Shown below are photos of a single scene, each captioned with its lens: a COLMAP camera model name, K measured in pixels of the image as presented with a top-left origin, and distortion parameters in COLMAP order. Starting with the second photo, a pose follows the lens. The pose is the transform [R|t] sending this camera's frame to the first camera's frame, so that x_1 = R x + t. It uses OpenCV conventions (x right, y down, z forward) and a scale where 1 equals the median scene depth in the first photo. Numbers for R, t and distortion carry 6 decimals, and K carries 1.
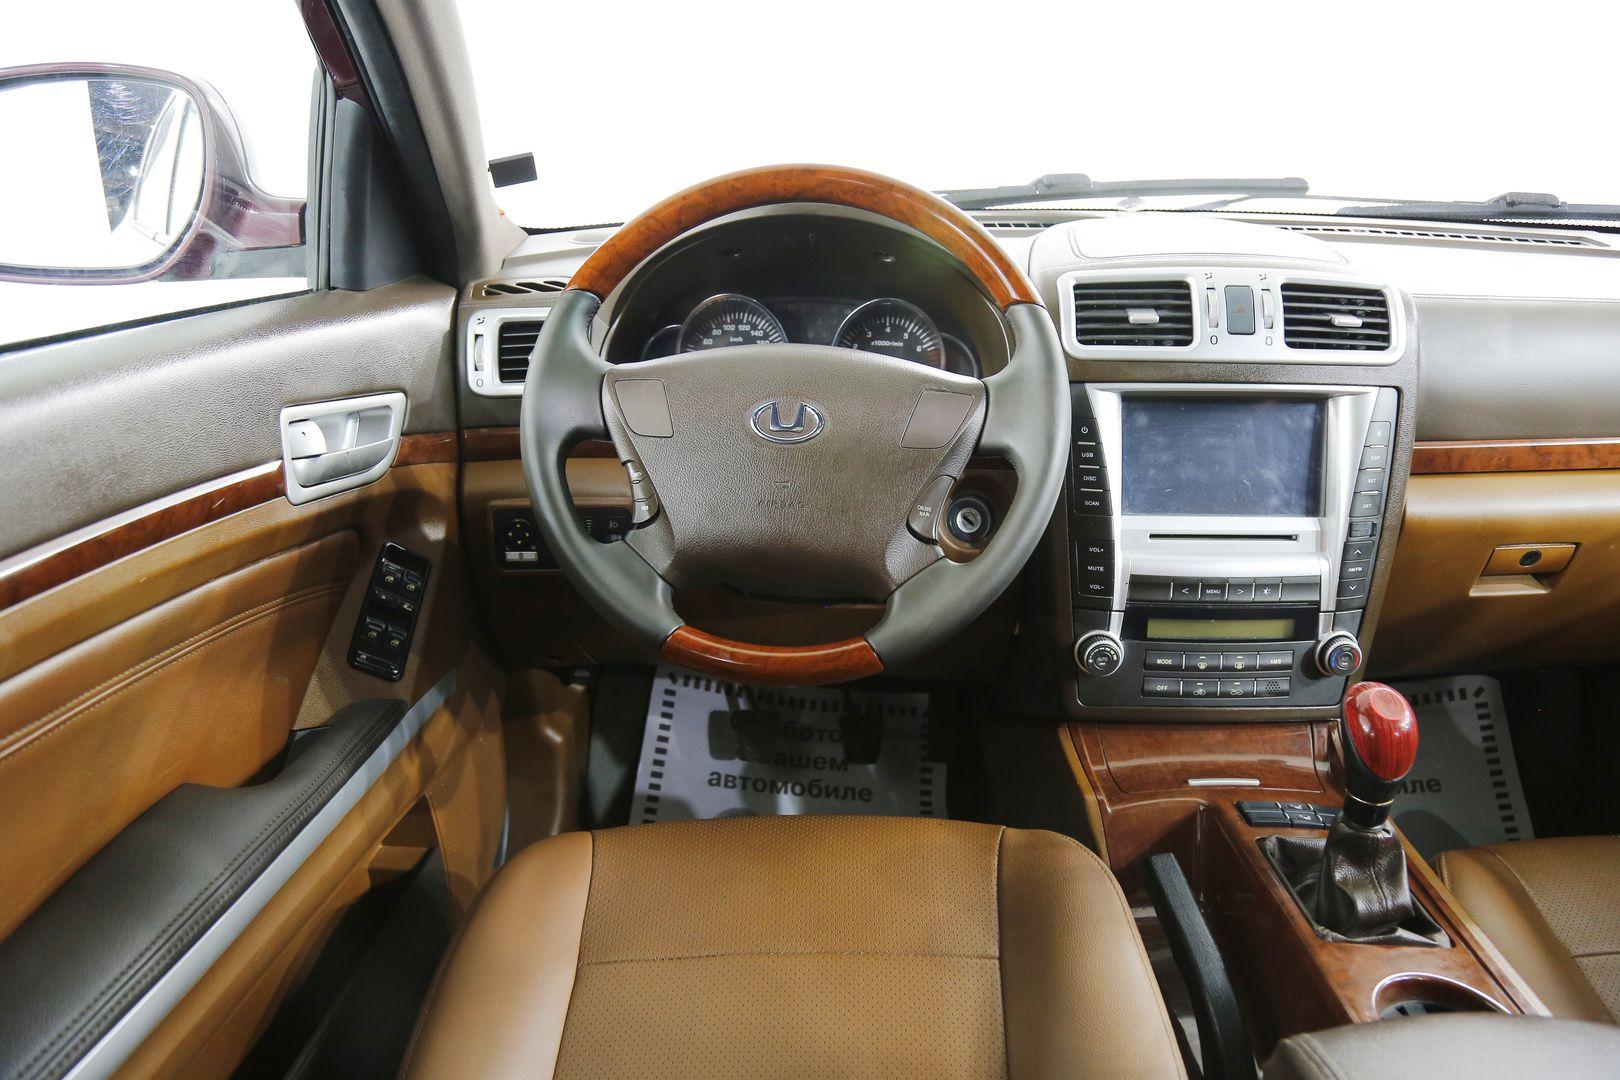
lens RADIAL K [[1056.4, 0, 810.0], [0, 1056.4, 540.0], [0, 0, 1]] dist [-0.135191, 0.063471]
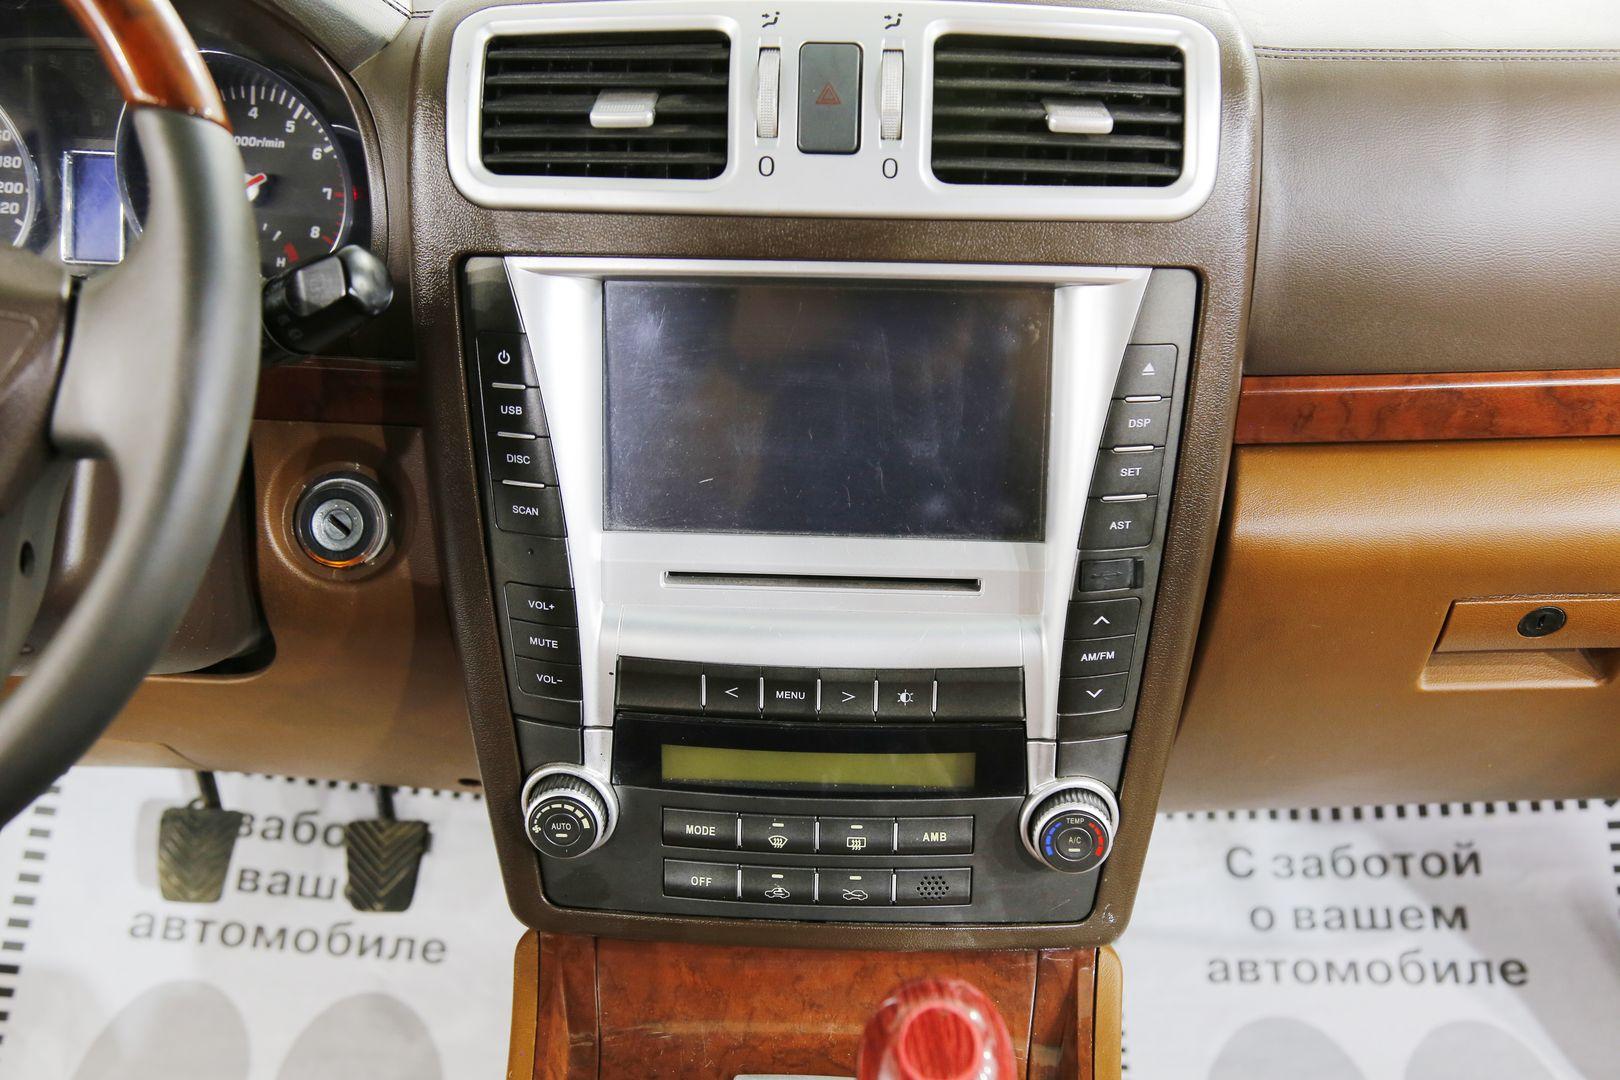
lens RADIAL K [[1720.3, 0, 810.0], [0, 1720.3, 540.0], [0, 0, 1]] dist [-0.007326, 0.003978]
pose [[0.999917, 0.012351, 0.003614, 0.393898], [-0.012652, 0.994838, 0.100685, -0.101768], [-0.002352, -0.100723, 0.994912, 0.214695]]
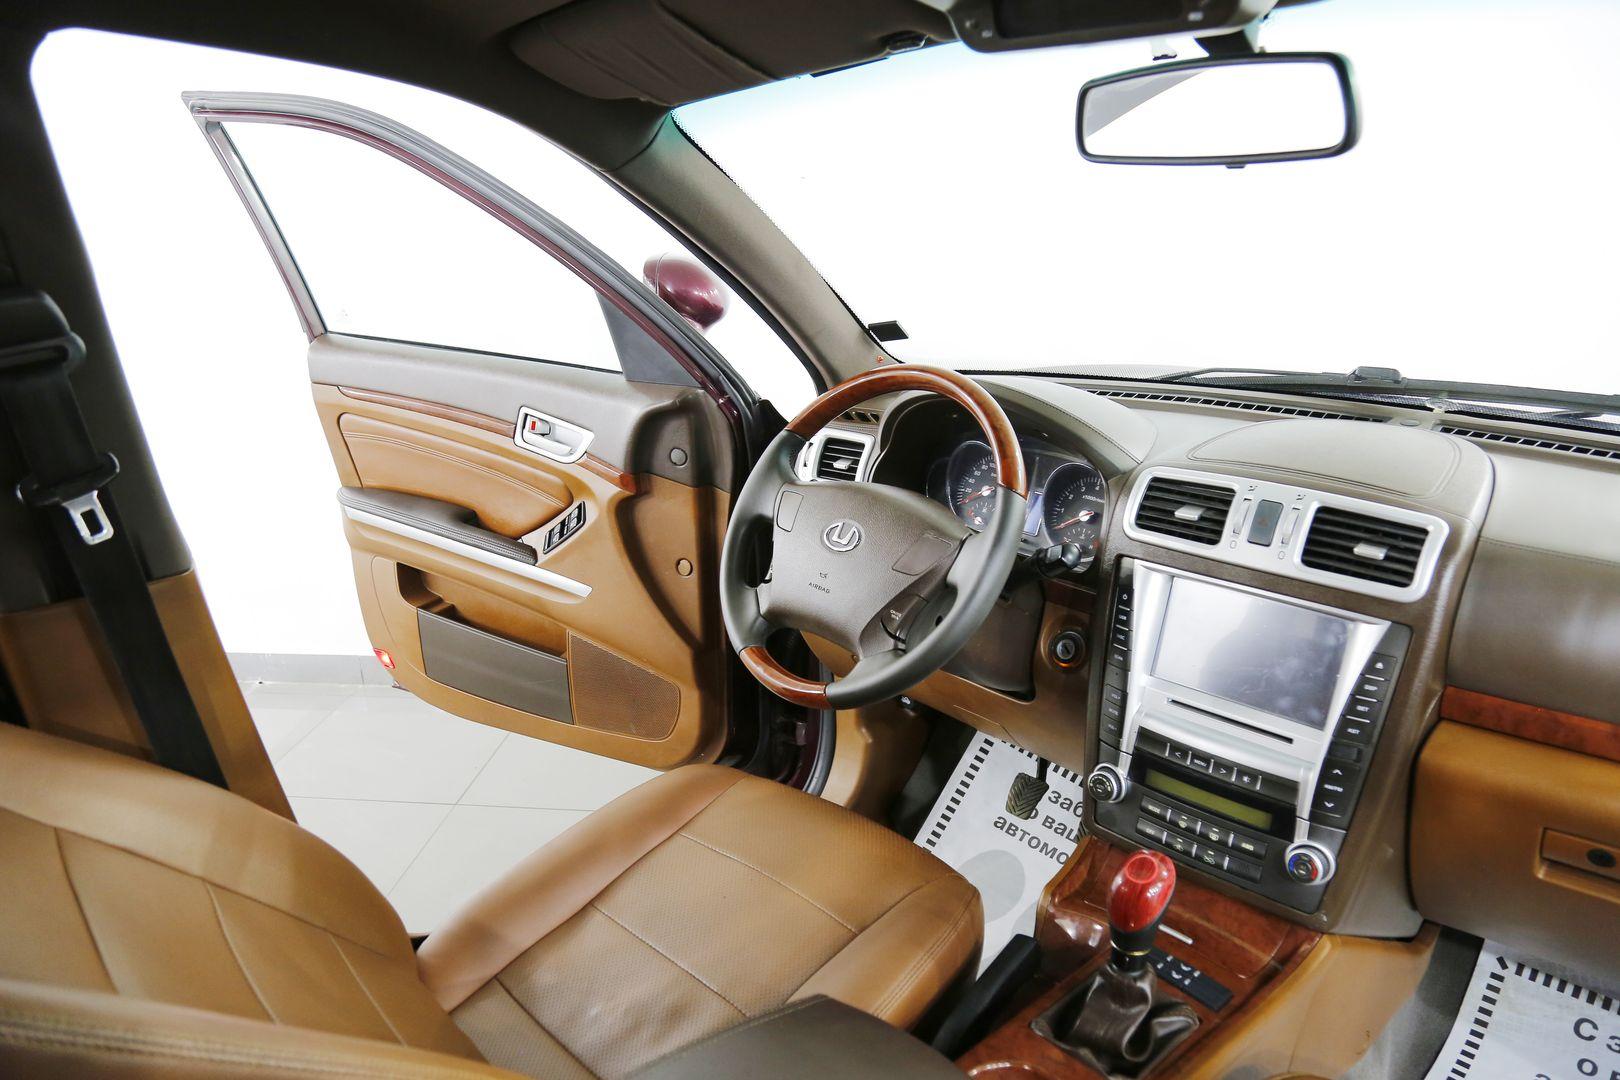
lens RADIAL K [[1056.4, 0, 810.0], [0, 1056.4, 540.0], [0, 0, 1]] dist [-0.135191, 0.063471]
pose [[0.718173, 0.200684, -0.666299, 0.780587], [-0.242683, 0.969627, 0.030467, -0.115717], [0.652176, 0.139819, 0.745062, -0.142746]]
